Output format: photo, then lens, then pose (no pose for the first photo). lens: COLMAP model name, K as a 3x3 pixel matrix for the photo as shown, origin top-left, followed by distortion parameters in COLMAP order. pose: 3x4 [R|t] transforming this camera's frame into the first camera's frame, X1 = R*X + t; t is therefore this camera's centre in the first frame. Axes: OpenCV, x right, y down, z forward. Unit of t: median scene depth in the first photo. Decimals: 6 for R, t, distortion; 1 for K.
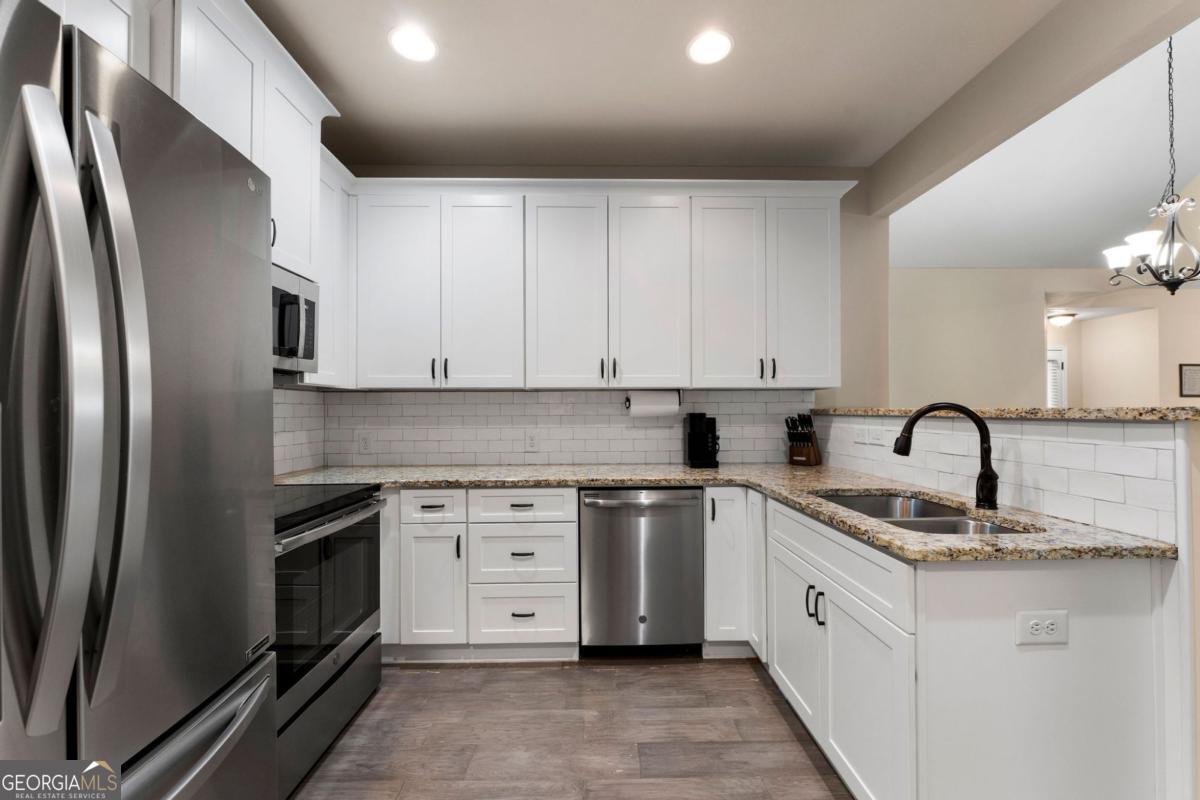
lens RADIAL K [[481.6, 0, 597.5], [0, 481.6, 399.6], [0, 0, 1]] dist [0.001454, 0.000085]
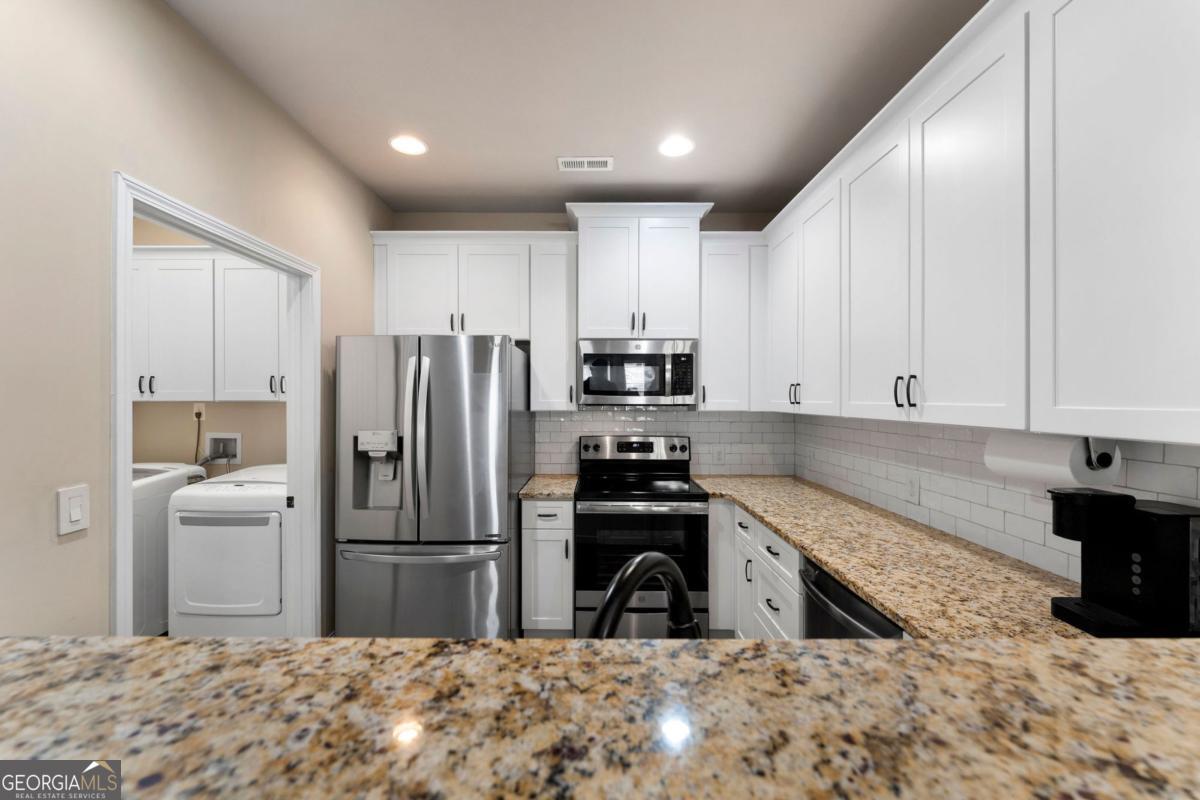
lens RADIAL K [[481.6, 0, 597.5], [0, 481.6, 399.6], [0, 0, 1]] dist [0.001454, 0.000085]
pose [[-0.022602, 0.004837, -0.999733, 0.755470], [0.020907, 0.999772, 0.004365, -0.074616], [0.999526, -0.020803, -0.022698, 0.697166]]
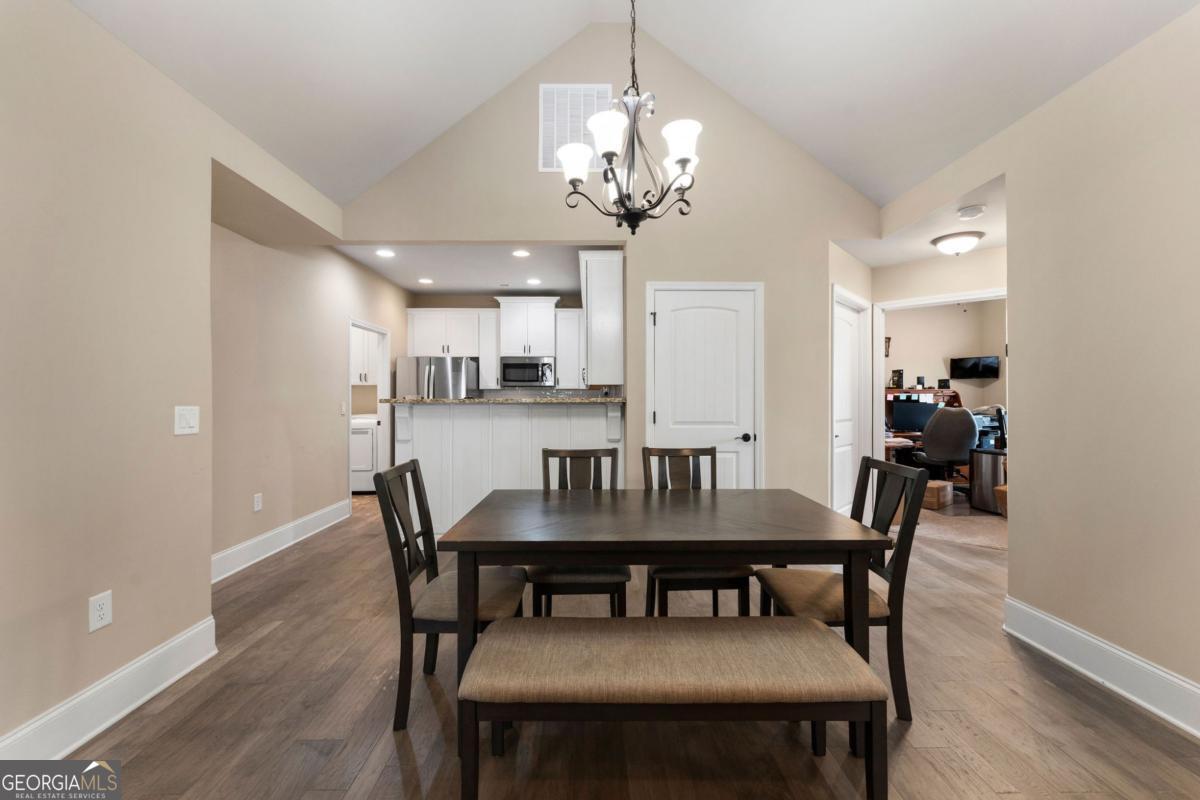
lens RADIAL K [[481.6, 0, 597.5], [0, 481.6, 399.6], [0, 0, 1]] dist [0.001454, 0.000085]
pose [[-0.005723, 0.008049, -0.999951, 2.338745], [0.024127, 0.999678, 0.007909, 0.015053], [0.999693, -0.024080, -0.005915, 1.210805]]
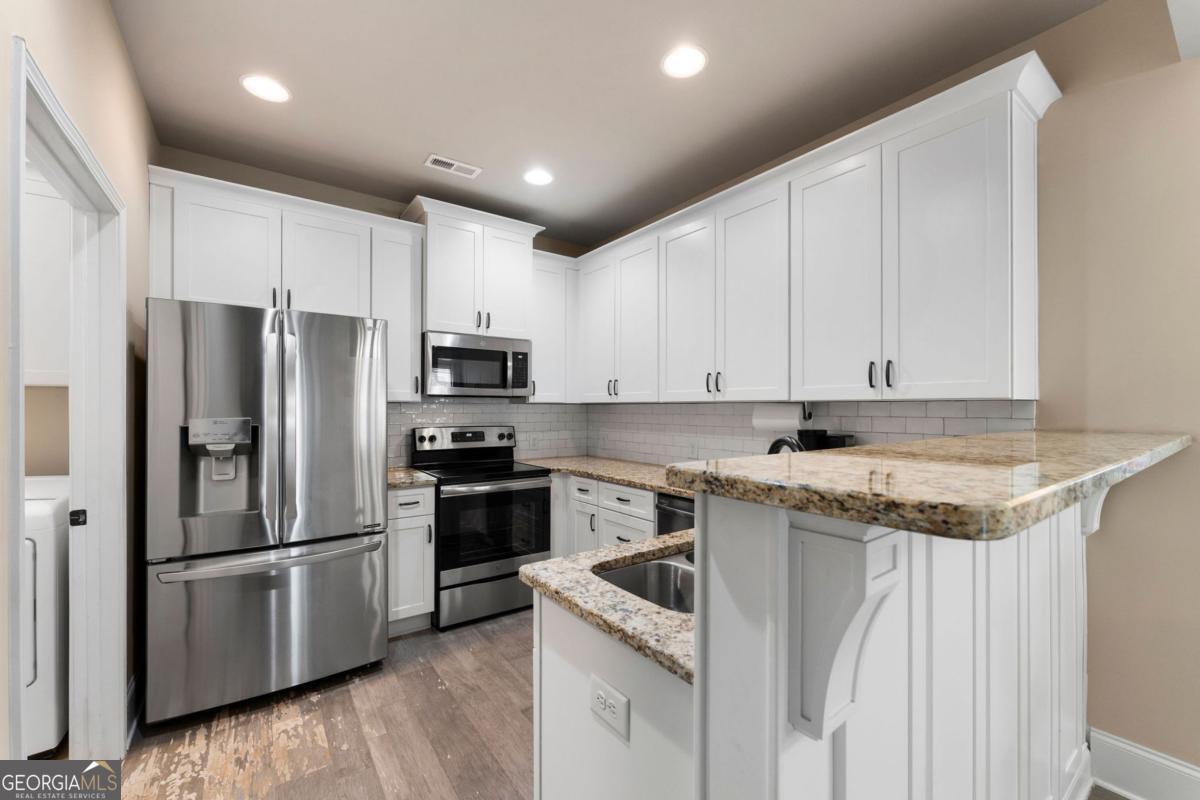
lens RADIAL K [[480.4, 0, 601.0], [0, 480.4, 408.1], [0, 0, 1]] dist [0.001044, 0.000014]
pose [[0.568675, 0.004545, -0.822549, 0.821285], [0.015464, 0.999749, 0.016216, -0.035096], [0.822417, -0.021941, 0.568462, 0.261192]]
